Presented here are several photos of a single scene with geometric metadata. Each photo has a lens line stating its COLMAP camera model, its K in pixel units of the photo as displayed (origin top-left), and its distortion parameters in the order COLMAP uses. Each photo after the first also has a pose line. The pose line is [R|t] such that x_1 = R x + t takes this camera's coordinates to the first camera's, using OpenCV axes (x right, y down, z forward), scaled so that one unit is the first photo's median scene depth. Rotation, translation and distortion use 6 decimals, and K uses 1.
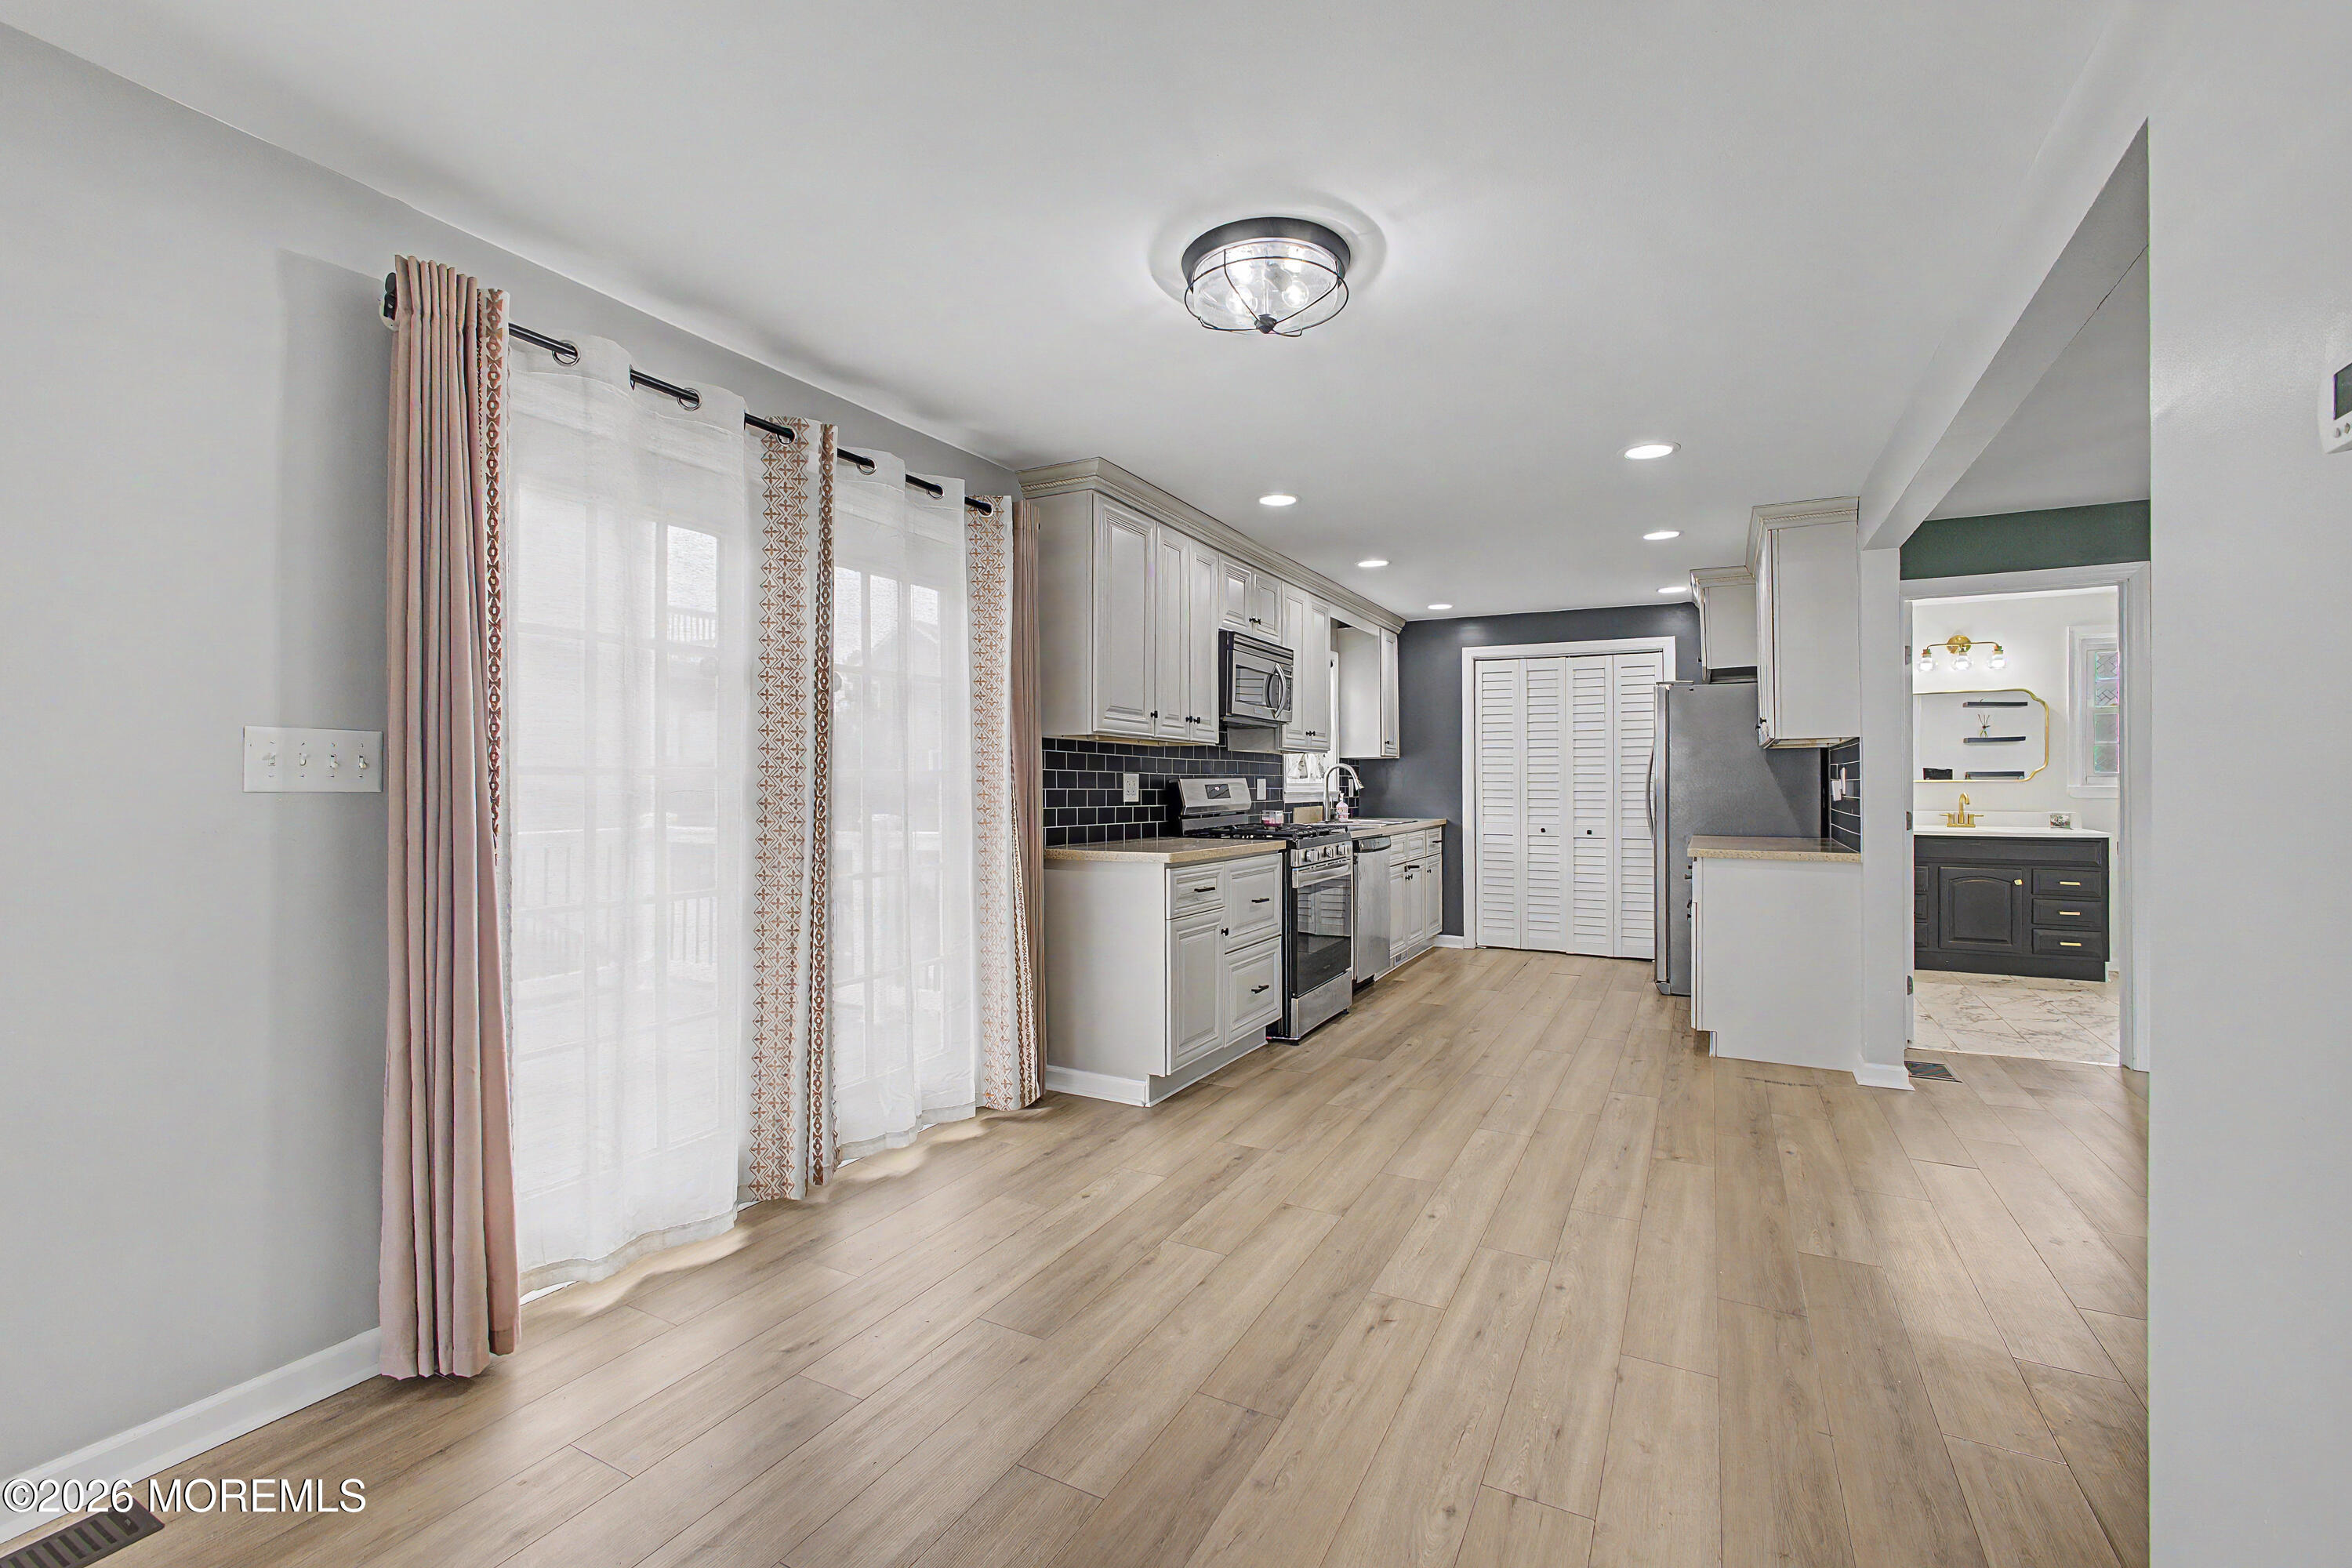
lens RADIAL K [[1016.4, 0, 1178.9], [0, 1016.4, 784.7], [0, 0, 1]] dist [-0.015842, 0.007583]
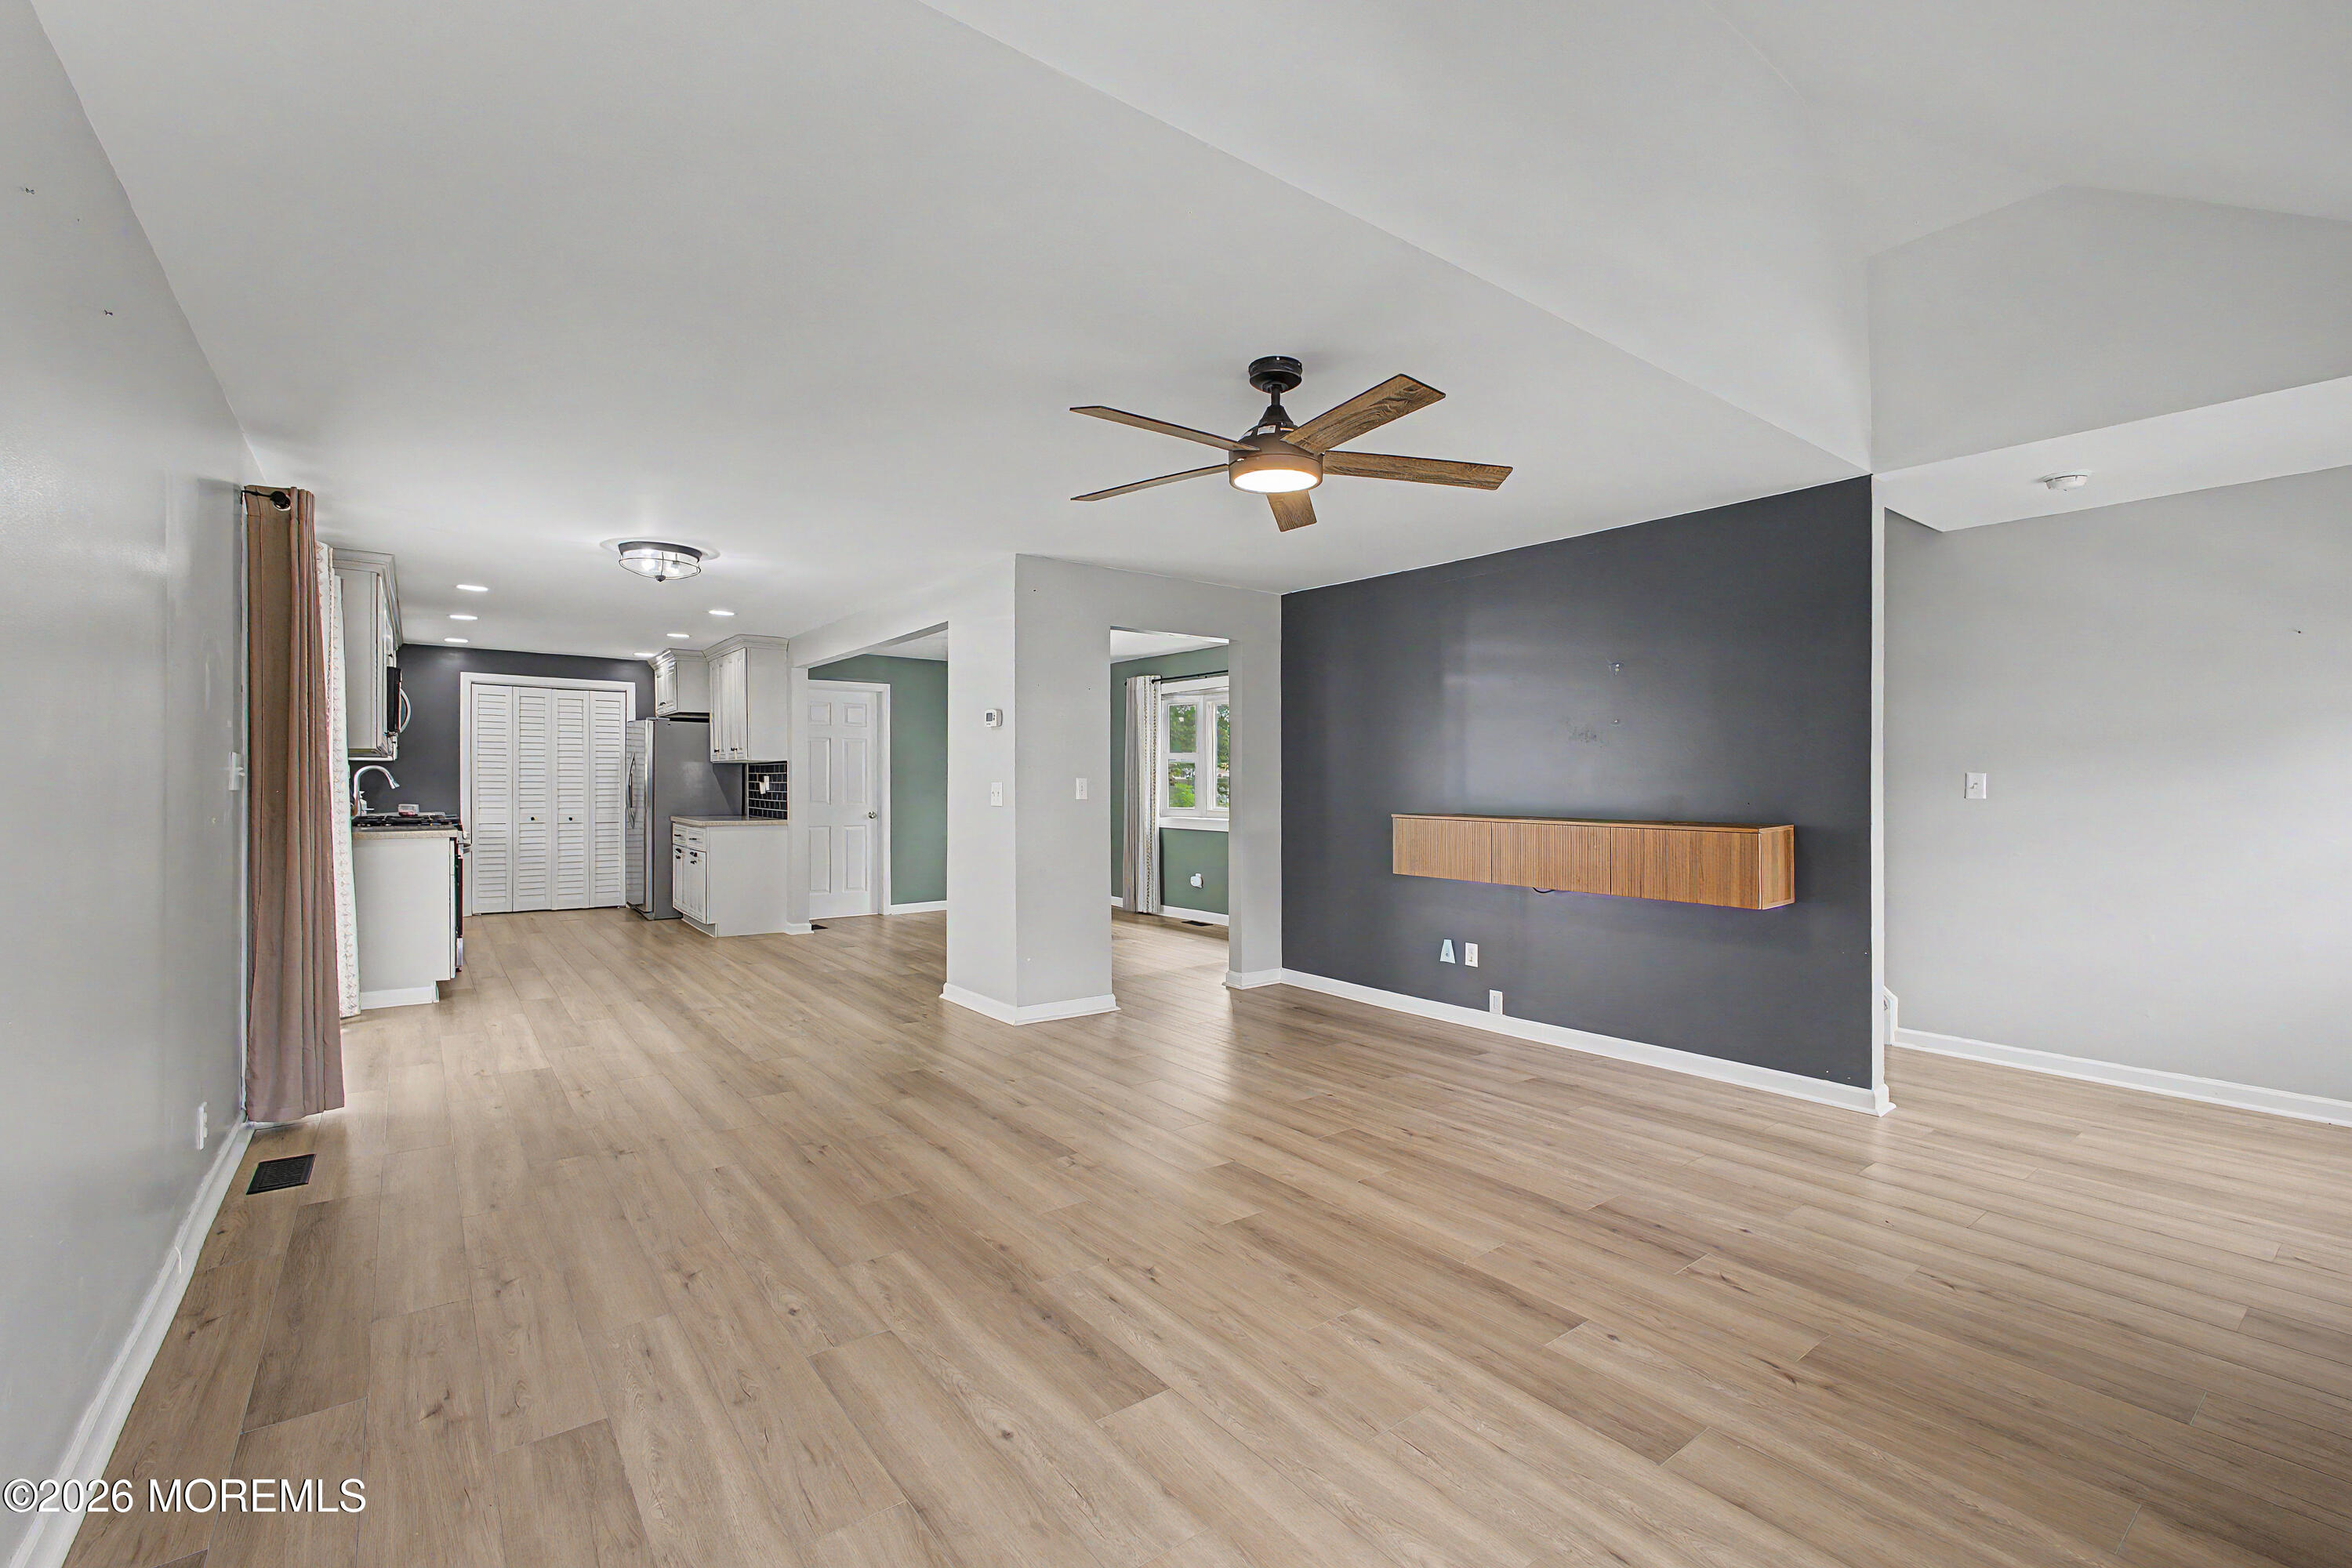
lens RADIAL K [[1024.9, 0, 1184.4], [0, 1024.9, 778.6], [0, 0, 1]] dist [-0.012439, 0.000237]
pose [[0.426318, 0.005886, 0.904554, -0.703035], [-0.002282, 0.999983, -0.005432, -0.002625], [-0.904570, 0.000252, 0.426324, -0.483018]]
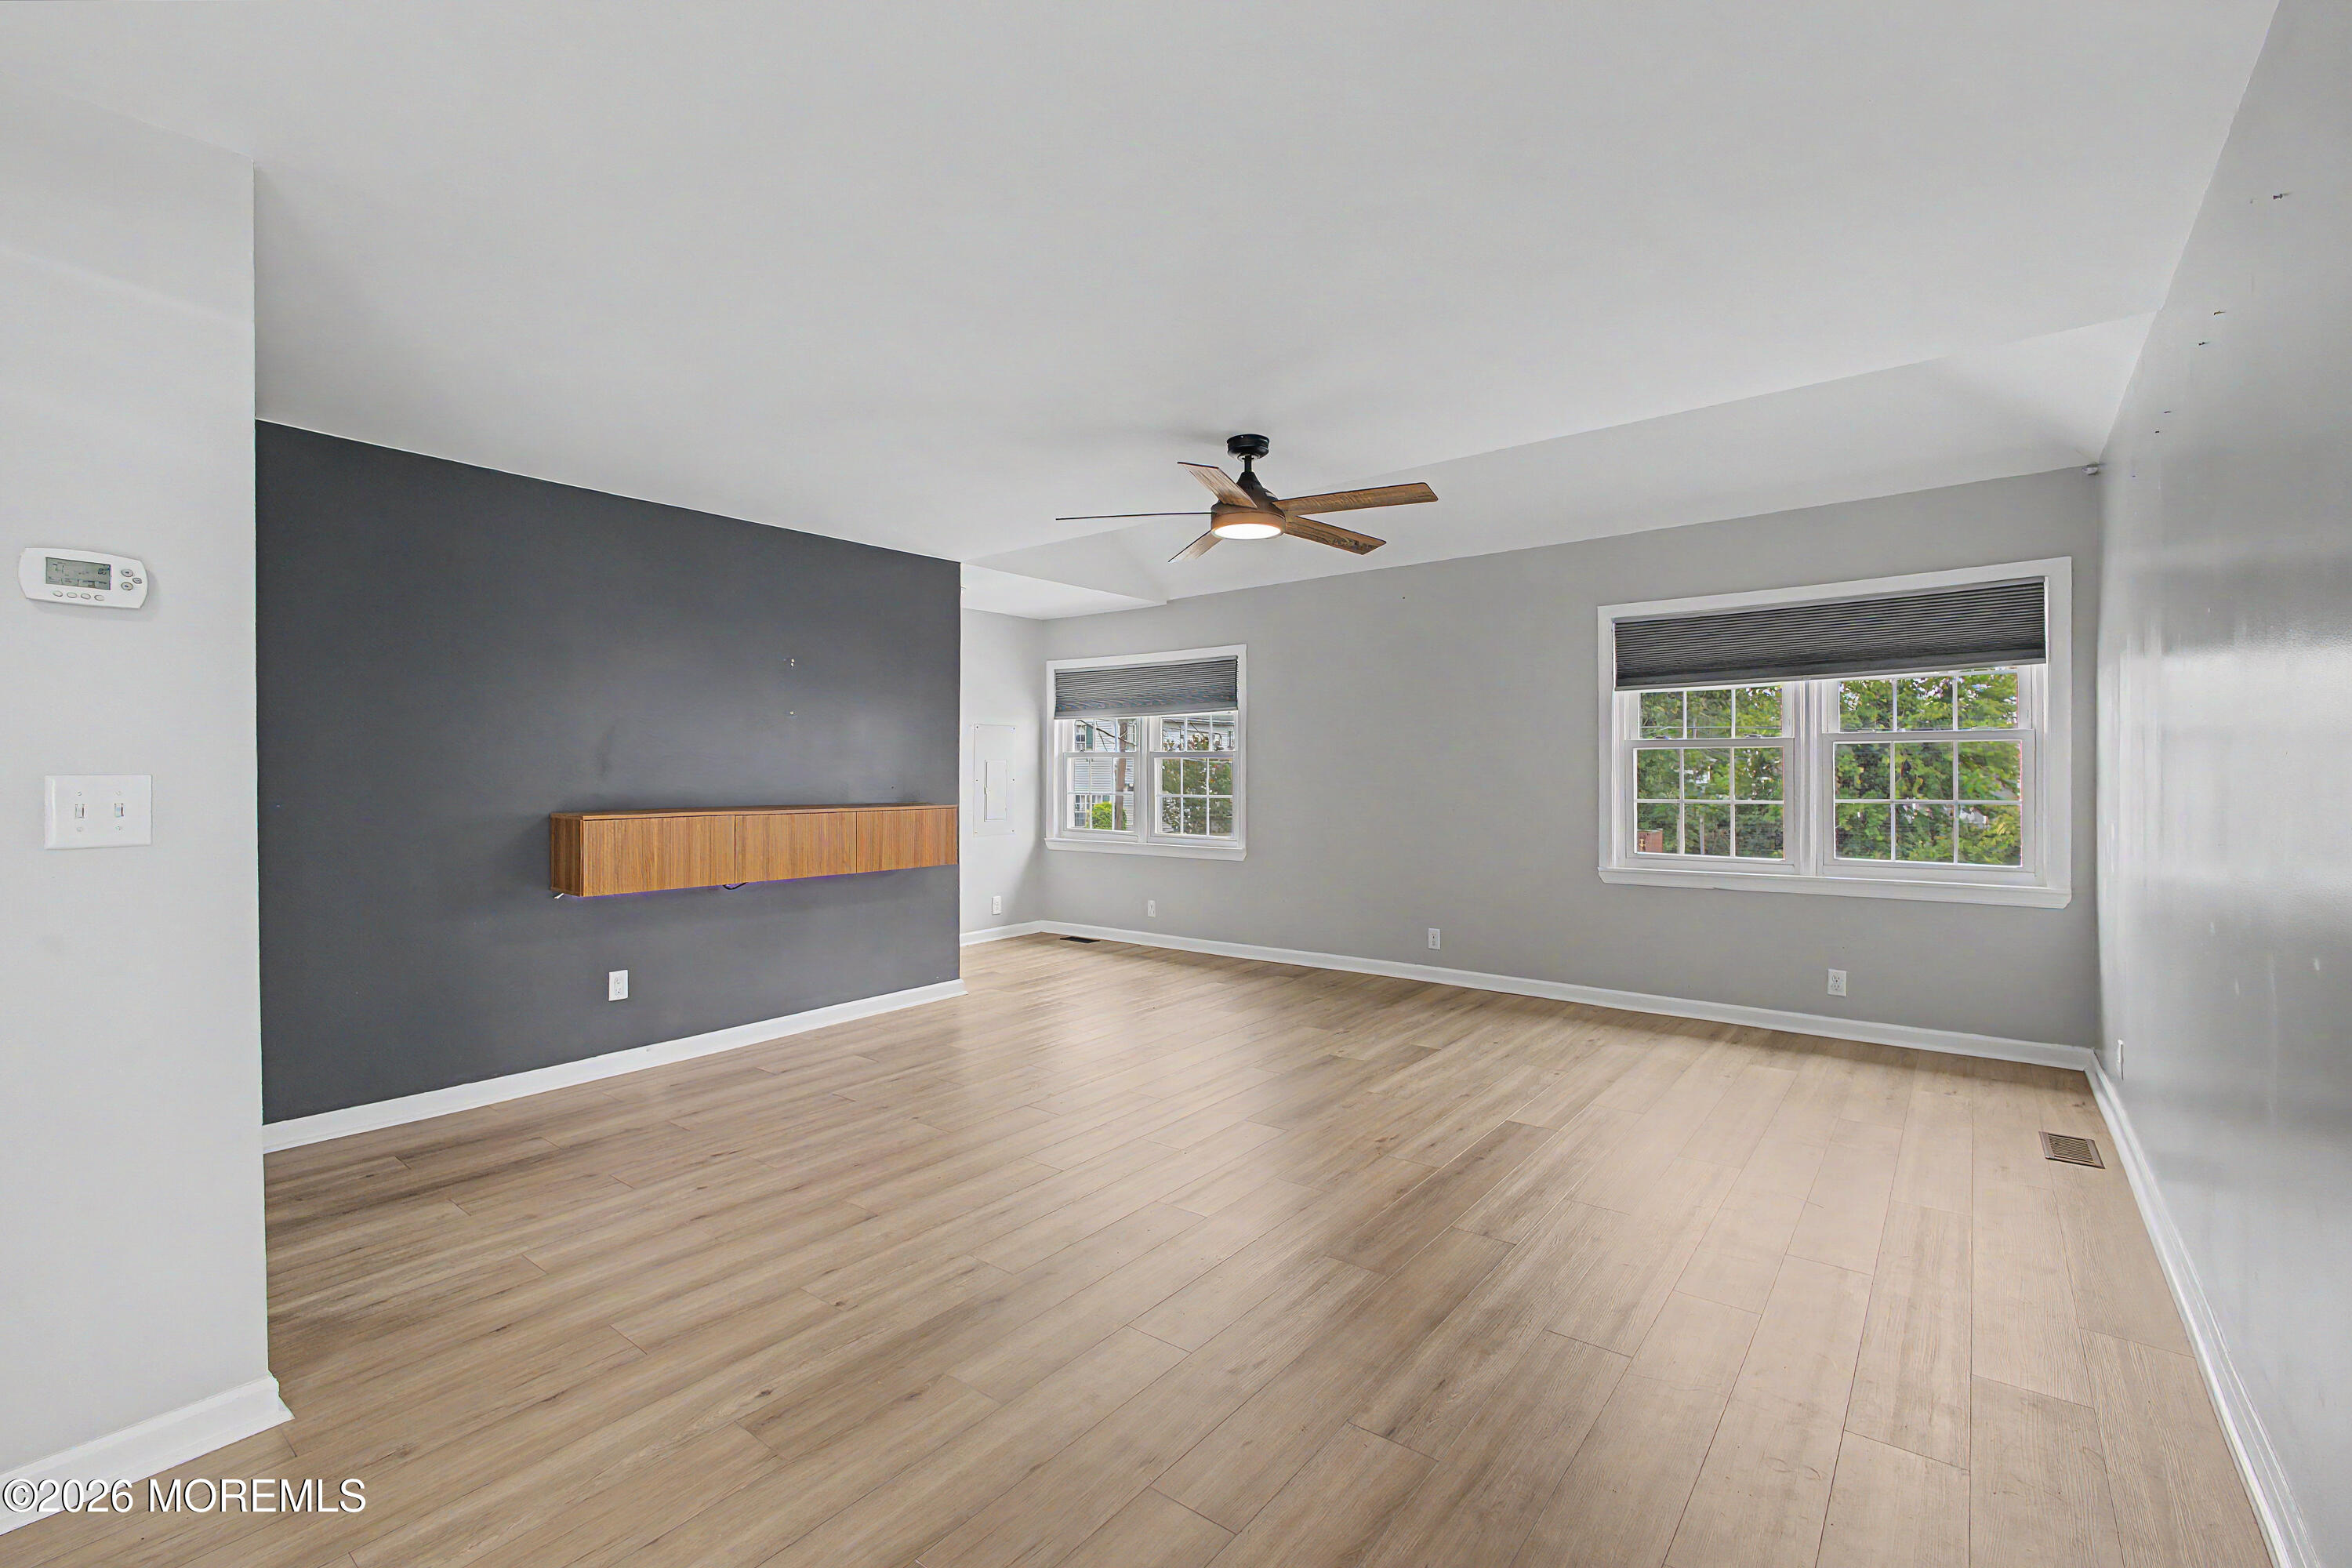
lens RADIAL K [[1011.4, 0, 1176.3], [0, 1011.4, 781.7], [0, 0, 1]] dist [-0.009431, -0.000091]
pose [[-0.981919, 0.000845, 0.189301, -0.222397], [0.002804, 0.999945, 0.010084, -0.004764], [-0.189282, 0.010432, -0.981867, 0.466993]]
